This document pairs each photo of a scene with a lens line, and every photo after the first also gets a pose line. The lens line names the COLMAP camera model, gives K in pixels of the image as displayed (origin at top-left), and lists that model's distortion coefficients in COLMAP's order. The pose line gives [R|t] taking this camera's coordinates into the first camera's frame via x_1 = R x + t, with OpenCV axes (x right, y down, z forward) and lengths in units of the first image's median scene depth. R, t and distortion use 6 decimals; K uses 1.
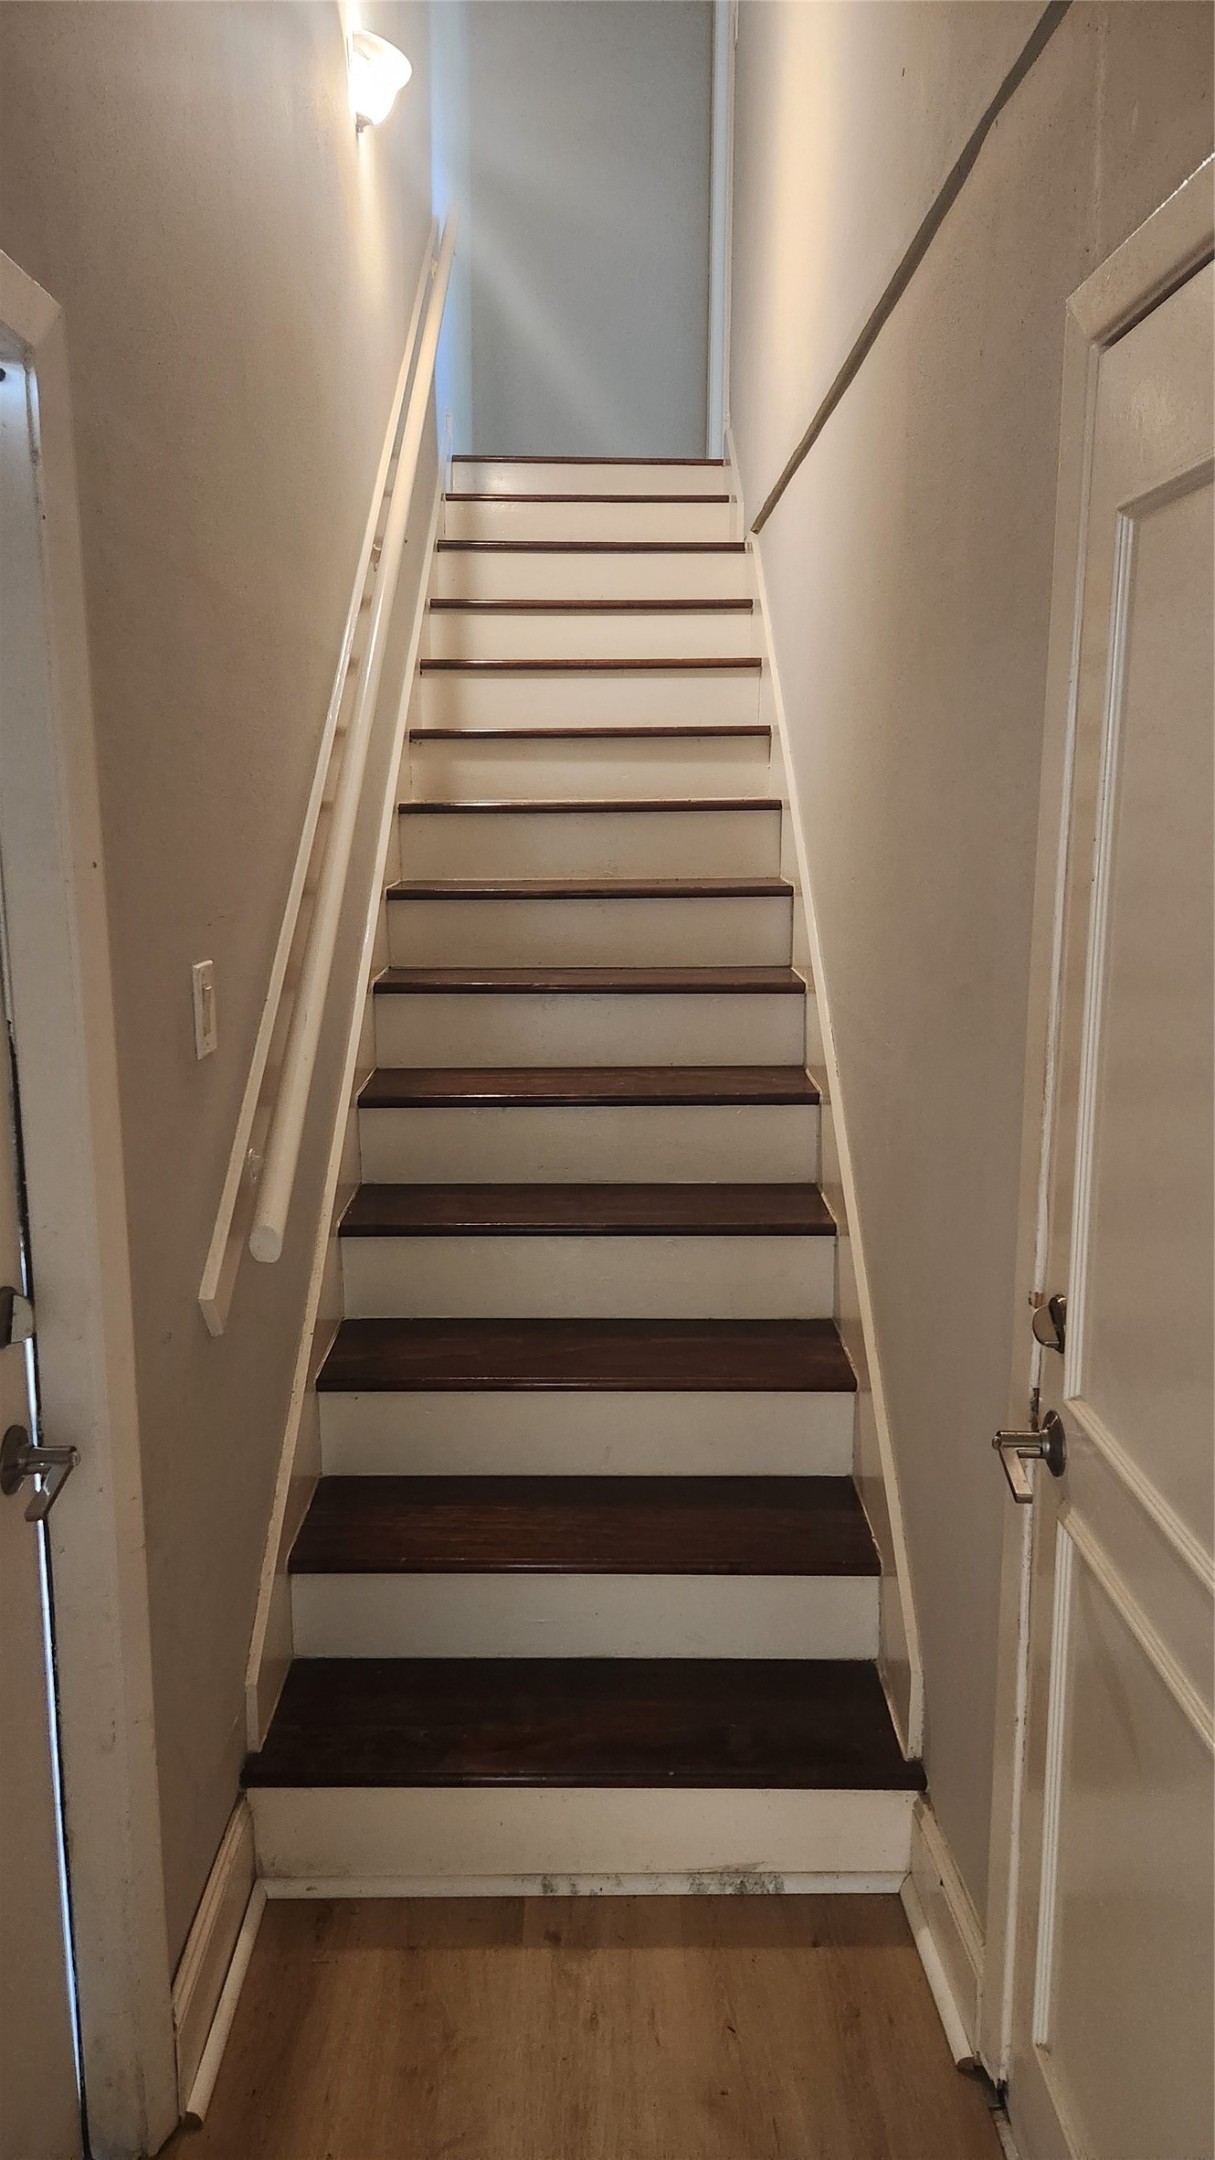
lens RADIAL K [[1469.8, 0, 606.5], [0, 1469.8, 1074.3], [0, 0, 1]] dist [0.069013, -0.048542]
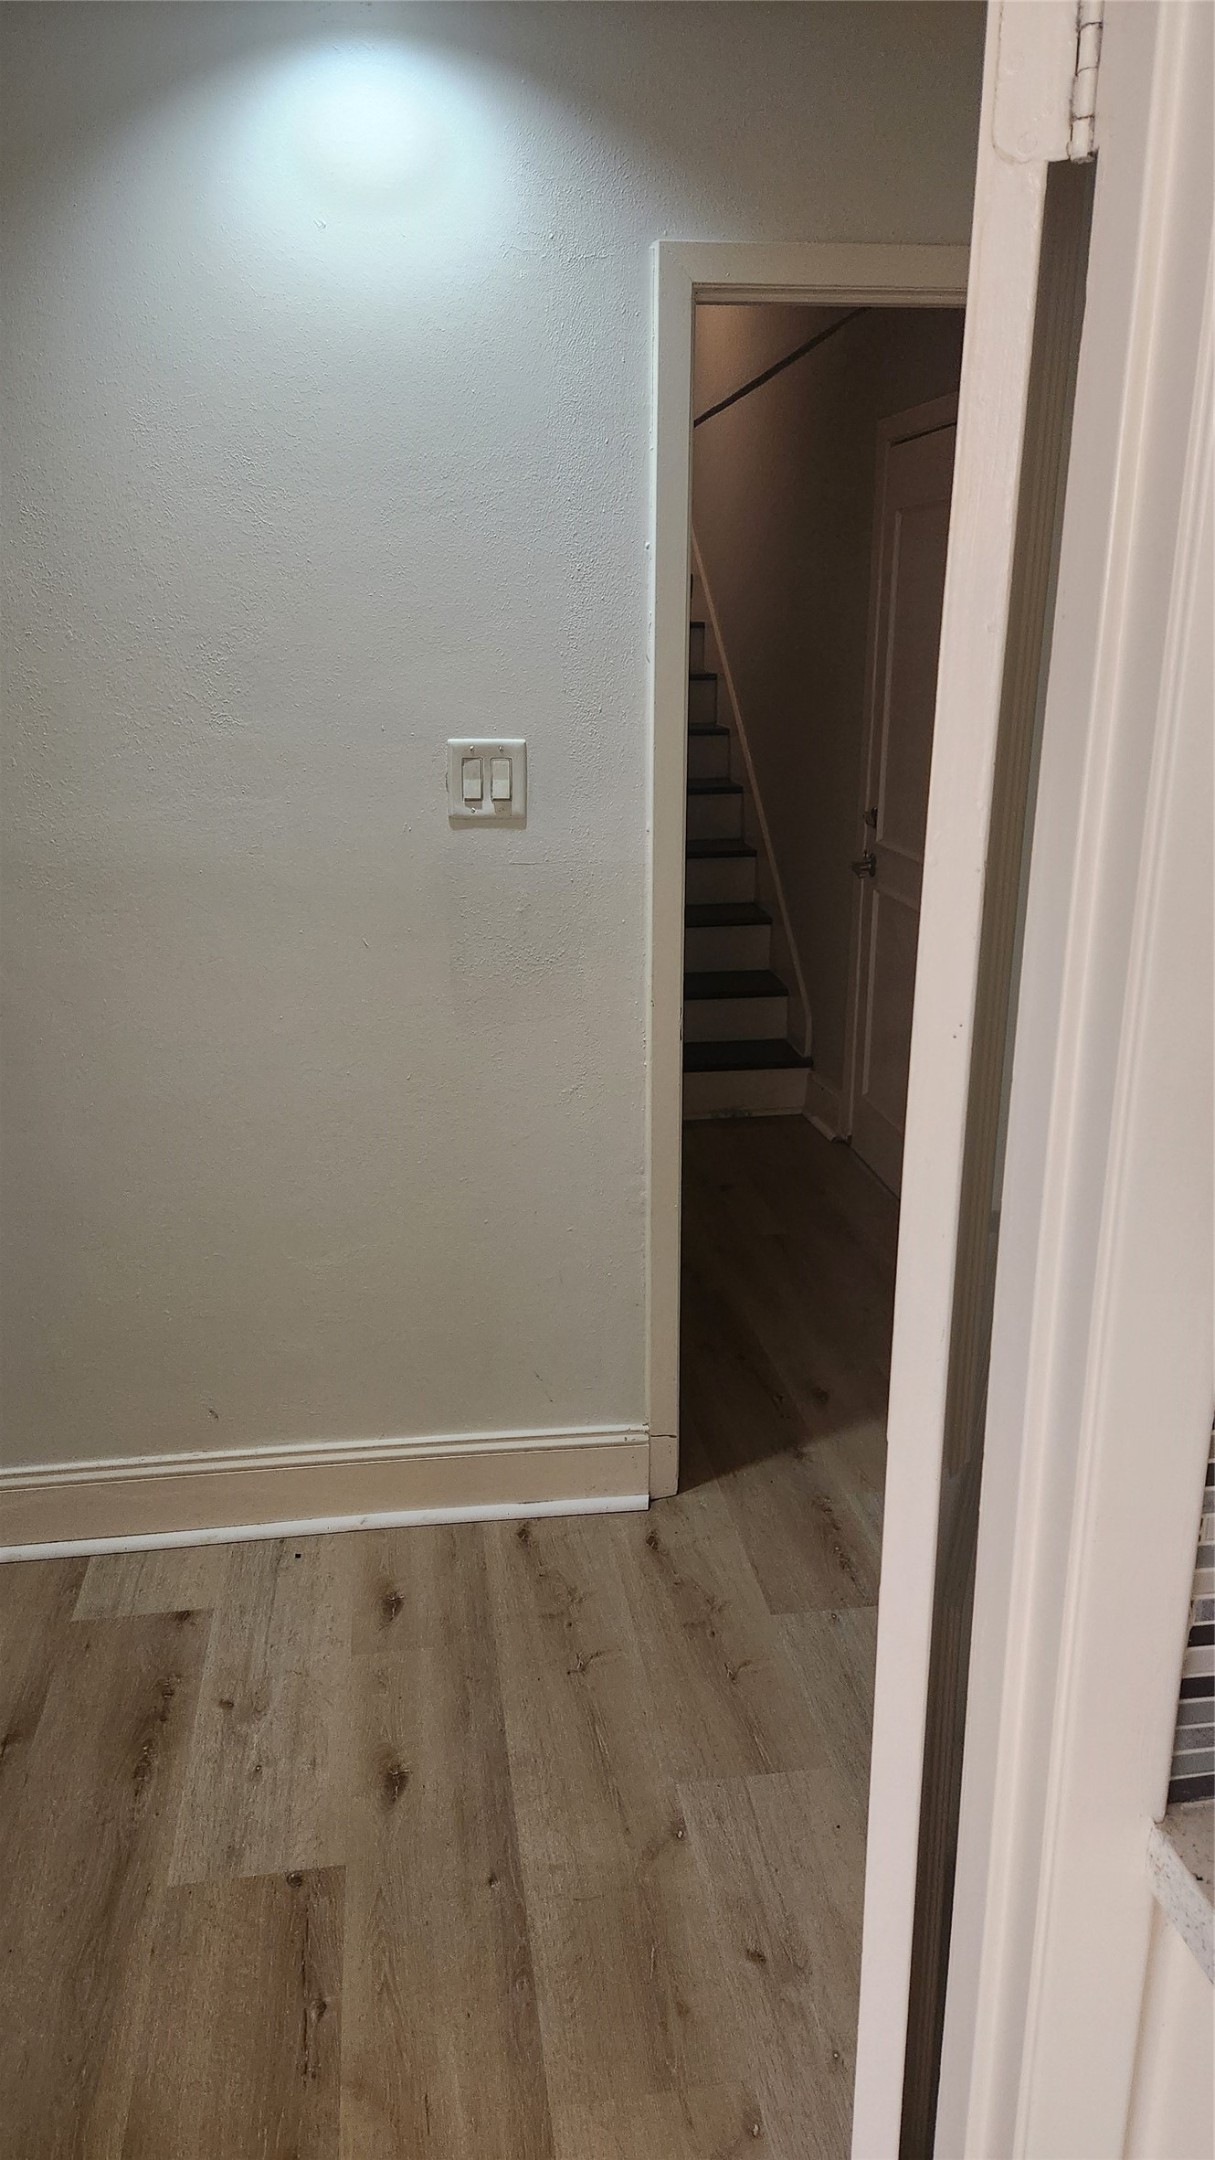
lens RADIAL K [[1469.8, 0, 598.9], [0, 1469.8, 1076.8], [0, 0, 1]] dist [0.069013, -0.048542]
pose [[0.991736, -0.035036, 0.123415, -0.430117], [0.020880, 0.993241, 0.114181, 0.249699], [-0.126581, -0.110661, 0.985764, -1.304775]]
